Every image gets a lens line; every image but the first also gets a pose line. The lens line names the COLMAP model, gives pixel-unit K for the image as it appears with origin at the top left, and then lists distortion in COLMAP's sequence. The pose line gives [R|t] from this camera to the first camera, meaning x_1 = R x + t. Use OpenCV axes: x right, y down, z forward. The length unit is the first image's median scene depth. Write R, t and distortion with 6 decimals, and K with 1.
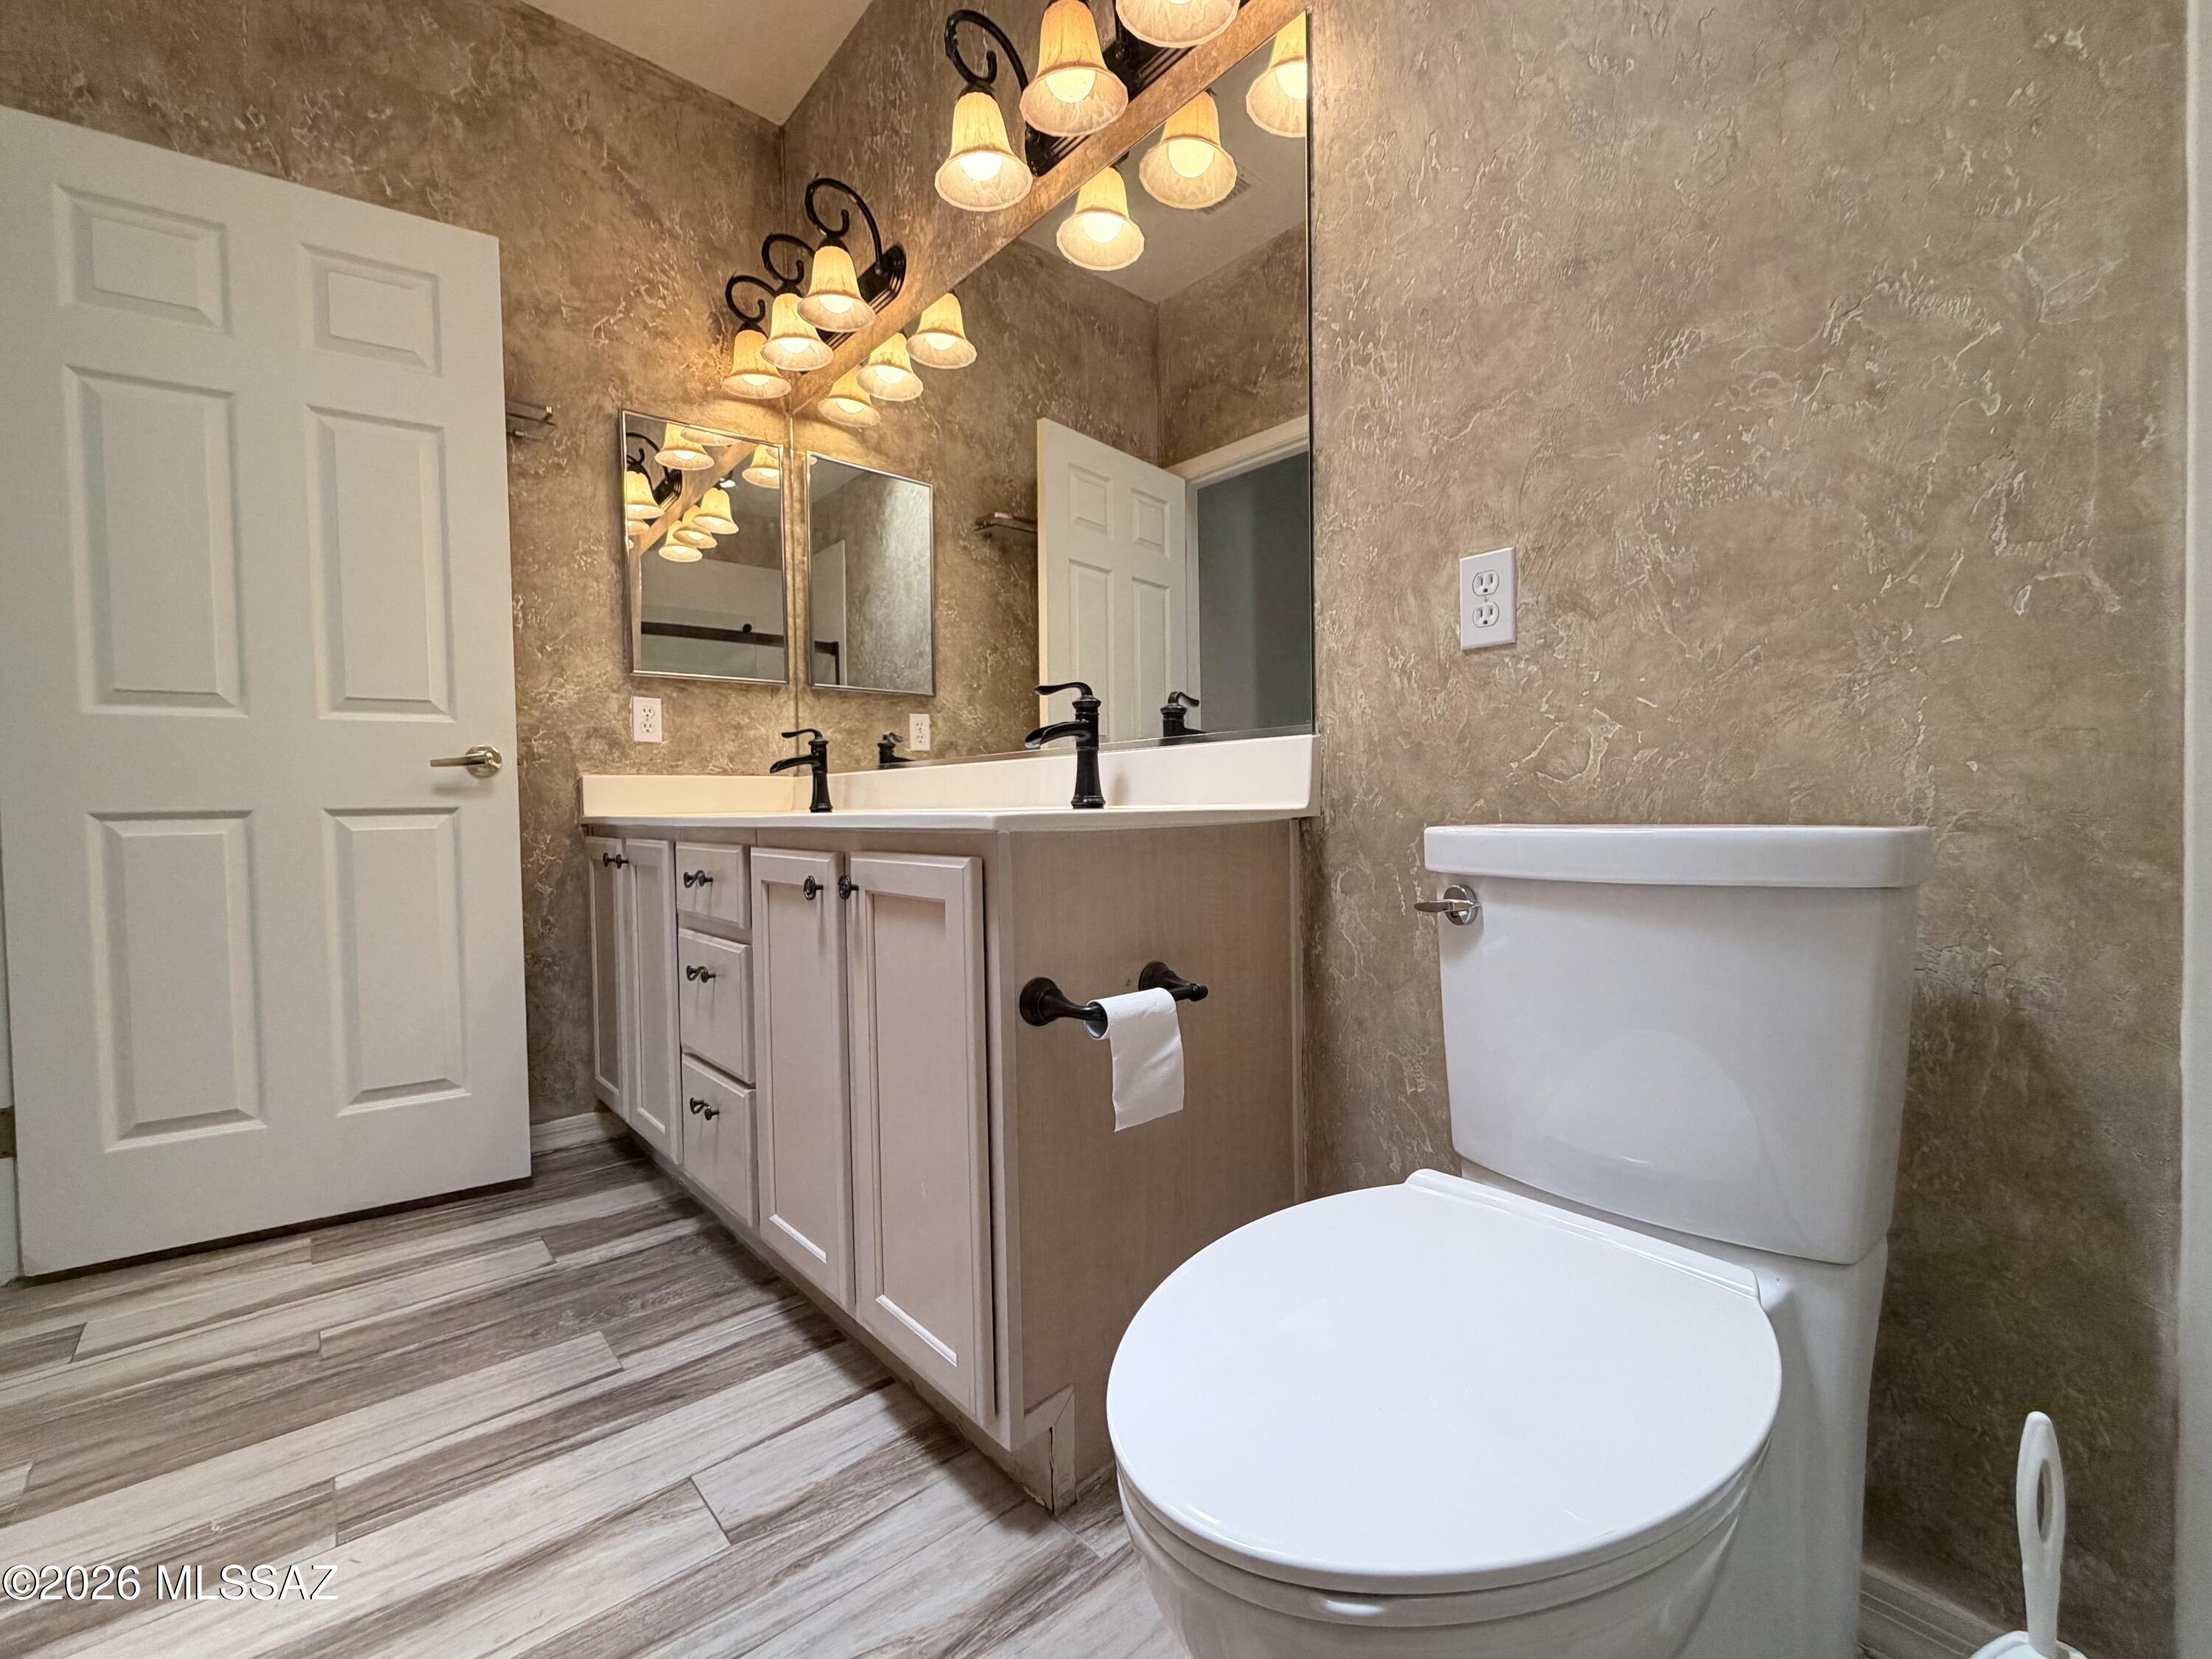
lens RADIAL K [[968.7, 0, 1106.0], [0, 968.7, 829.5], [0, 0, 1]] dist [-0.003248, 0.000007]
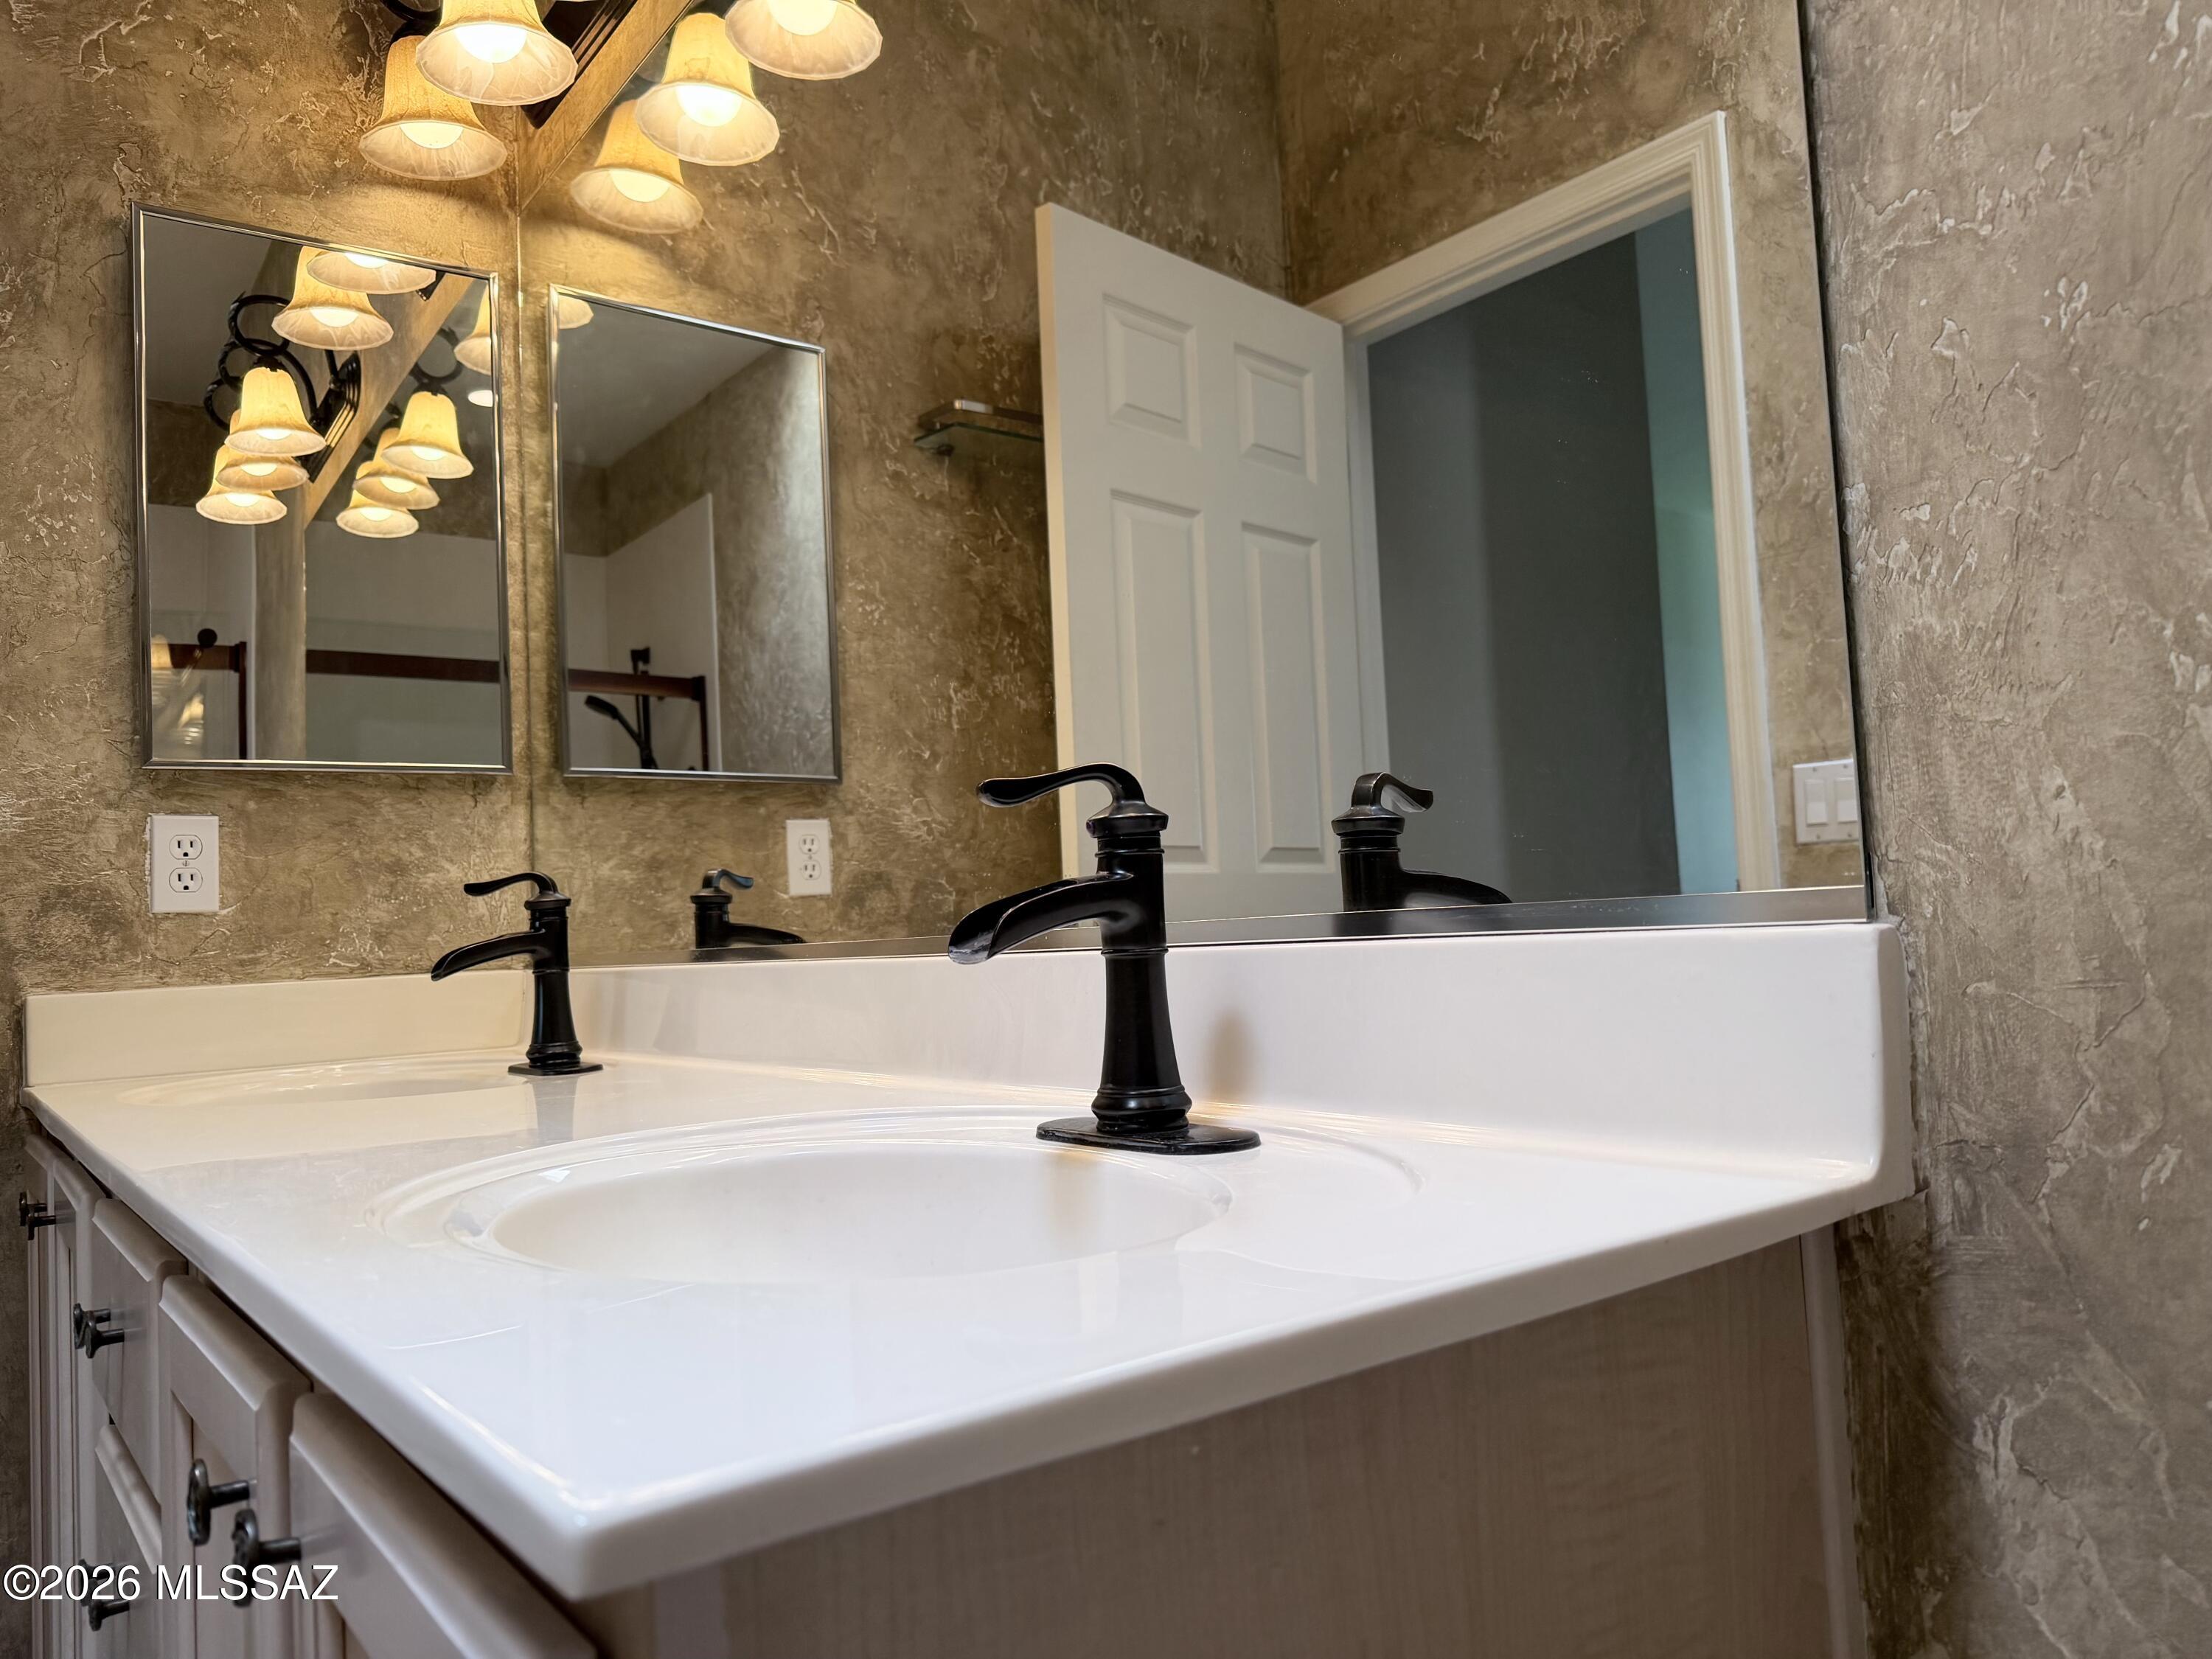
lens RADIAL K [[1553.1, 0, 1099.9], [0, 1553.1, 841.7], [0, 0, 1]] dist [0.071023, -0.097891]
pose [[0.996922, -0.035084, -0.070117, 0.005914], [0.029739, 0.996673, -0.075880, -0.049379], [0.072546, 0.073561, 0.994649, 0.266481]]
